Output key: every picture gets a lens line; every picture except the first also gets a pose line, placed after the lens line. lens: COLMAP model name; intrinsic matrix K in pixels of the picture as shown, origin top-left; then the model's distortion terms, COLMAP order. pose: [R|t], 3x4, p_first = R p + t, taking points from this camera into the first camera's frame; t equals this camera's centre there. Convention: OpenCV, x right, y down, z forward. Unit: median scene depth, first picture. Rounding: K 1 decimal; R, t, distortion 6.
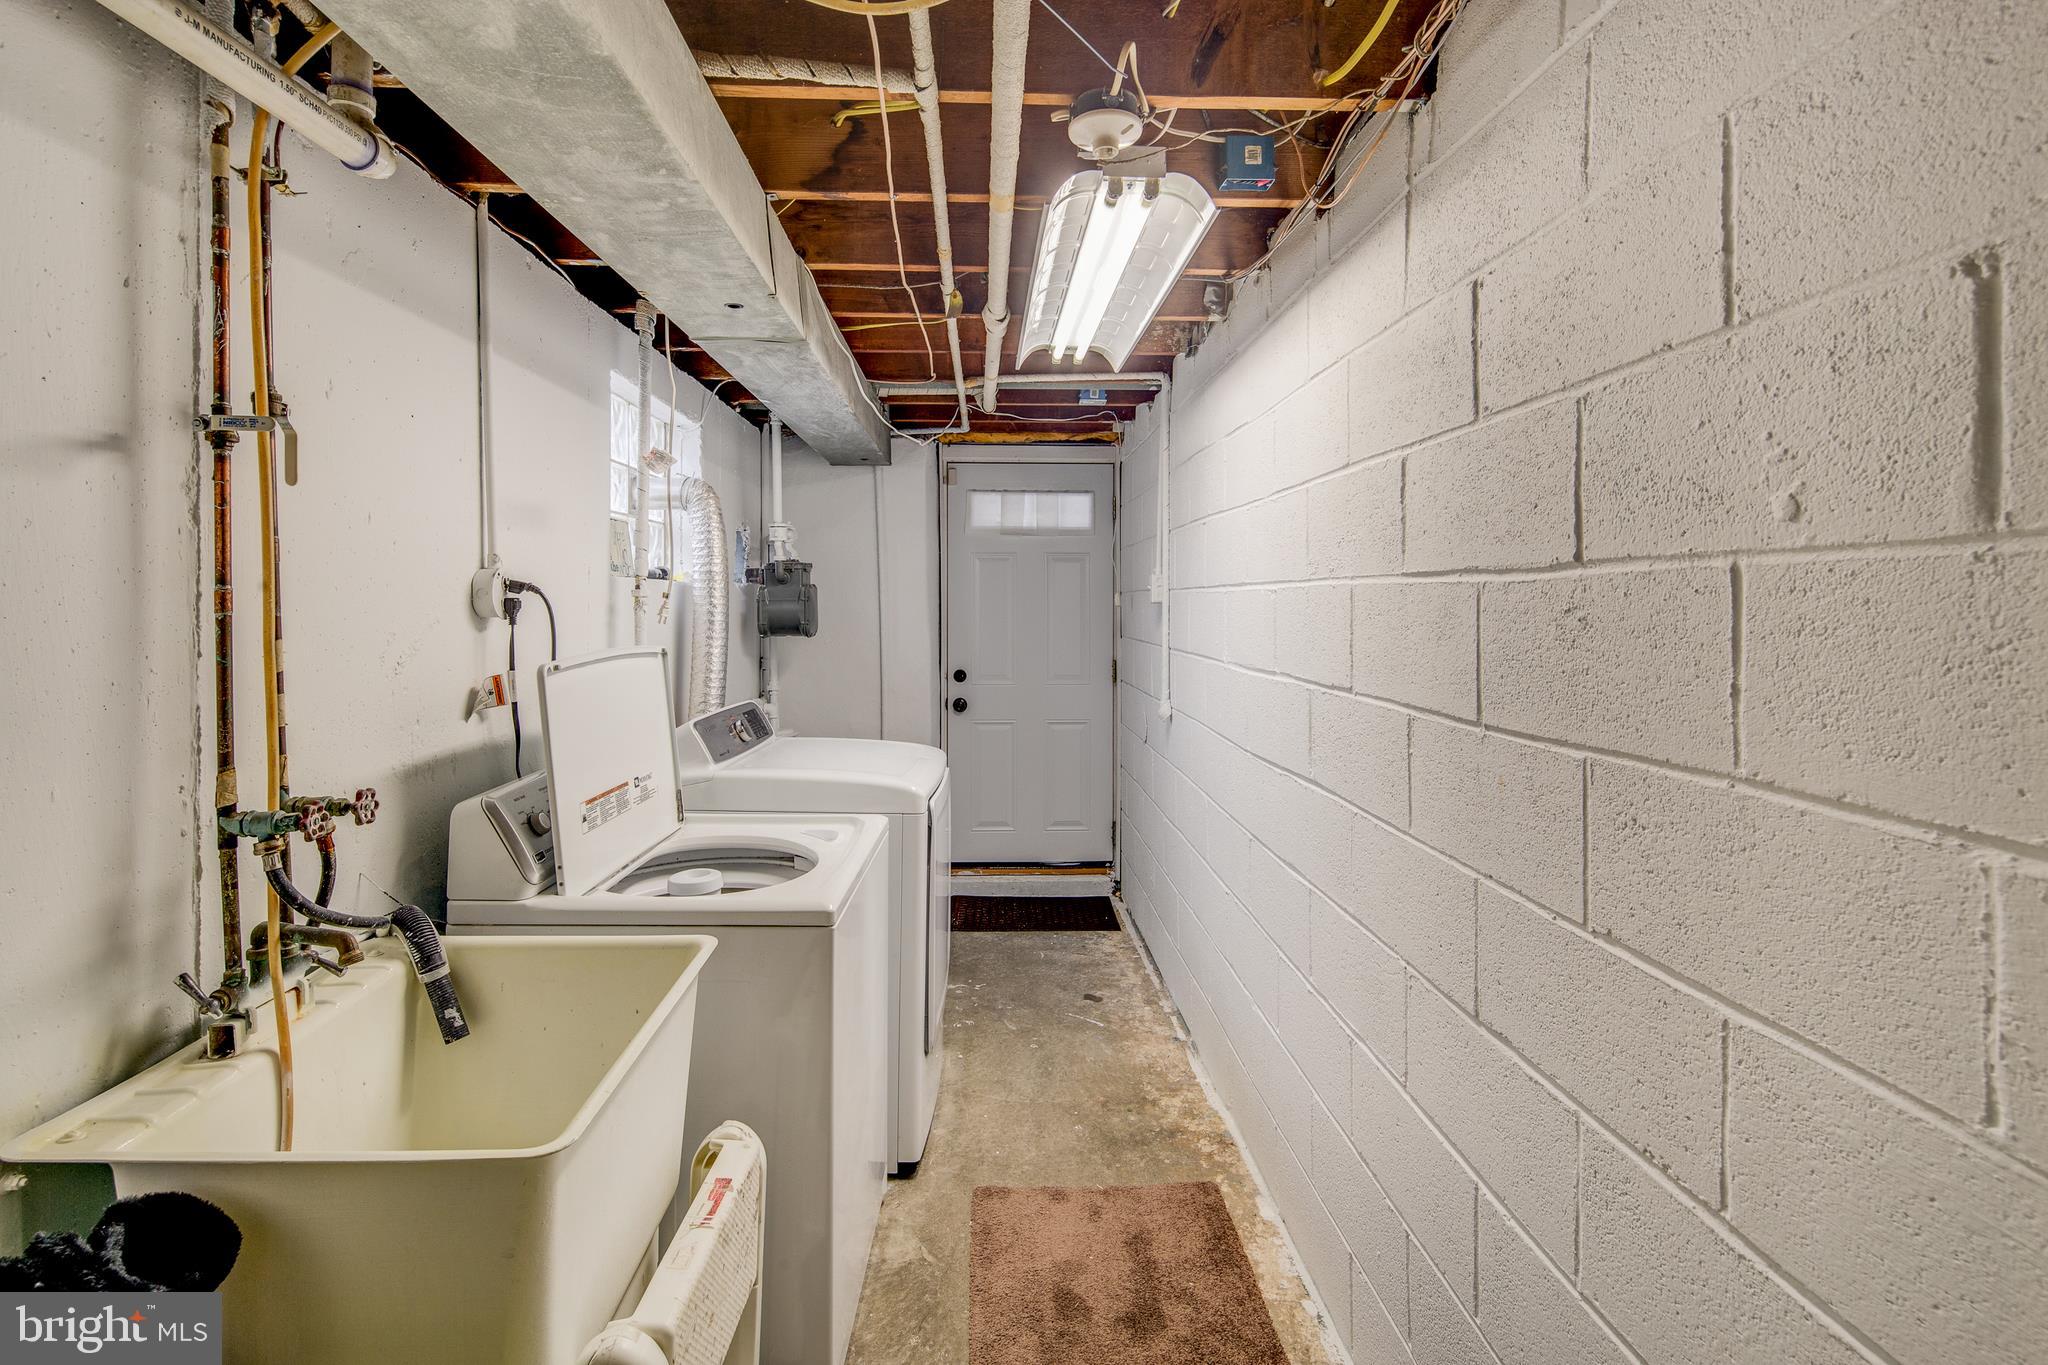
lens RADIAL K [[990.6, 0, 1023.6], [0, 990.6, 644.7], [0, 0, 1]] dist [0.006080, -0.004713]
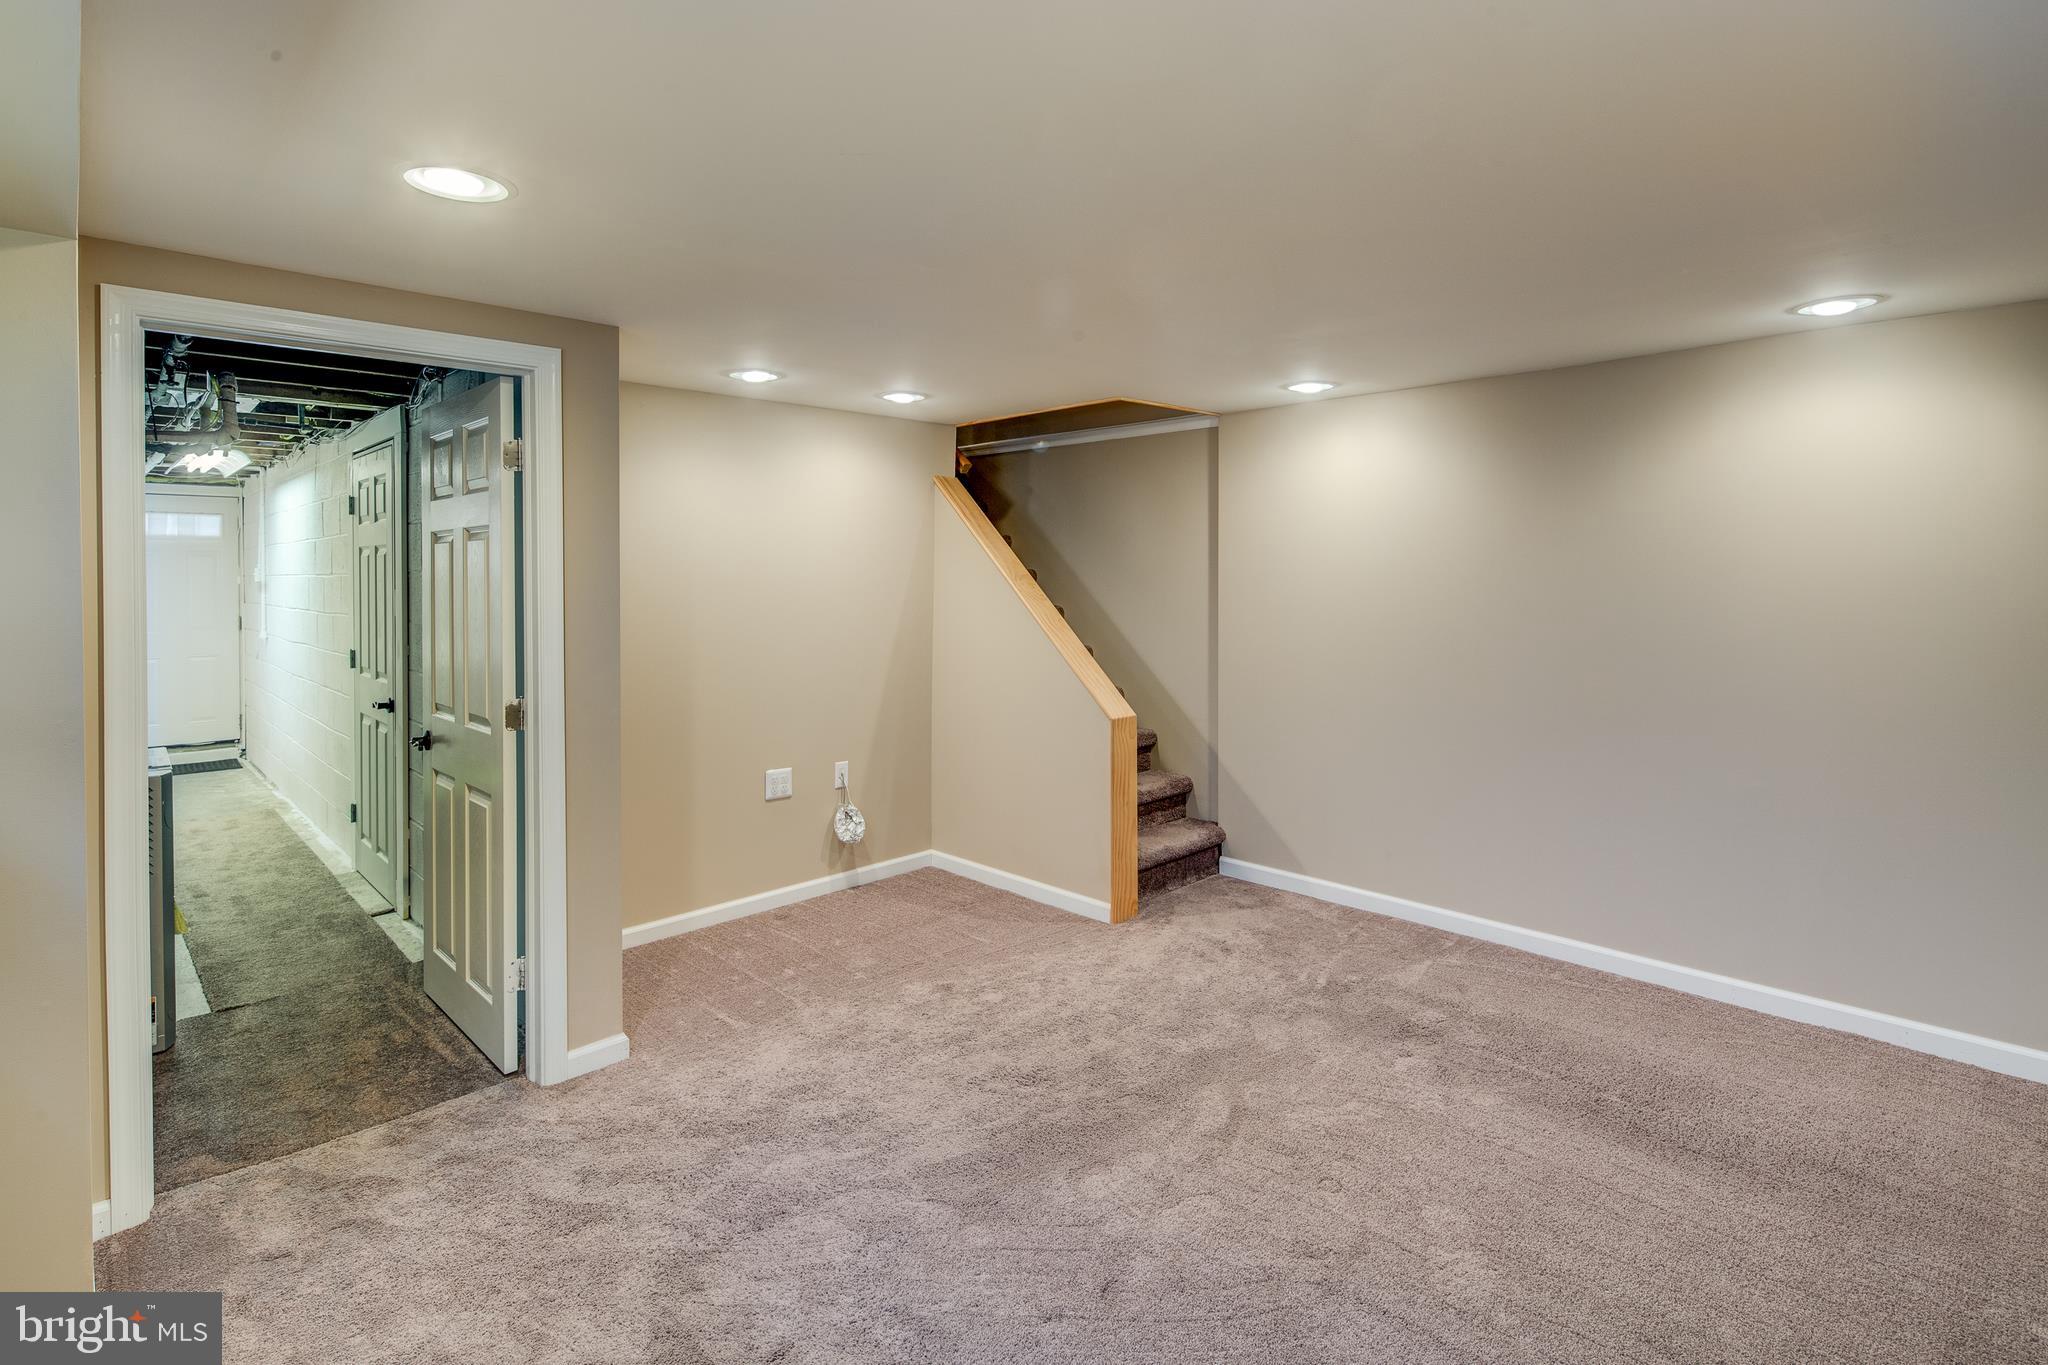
lens RADIAL K [[990.6, 0, 1023.6], [0, 990.6, 644.7], [0, 0, 1]] dist [0.006080, -0.004713]
pose [[0.751106, -0.007621, 0.660138, -0.021915], [0.000213, 0.999936, 0.011302, 0.048056], [-0.660182, -0.008348, 0.751060, -1.199403]]
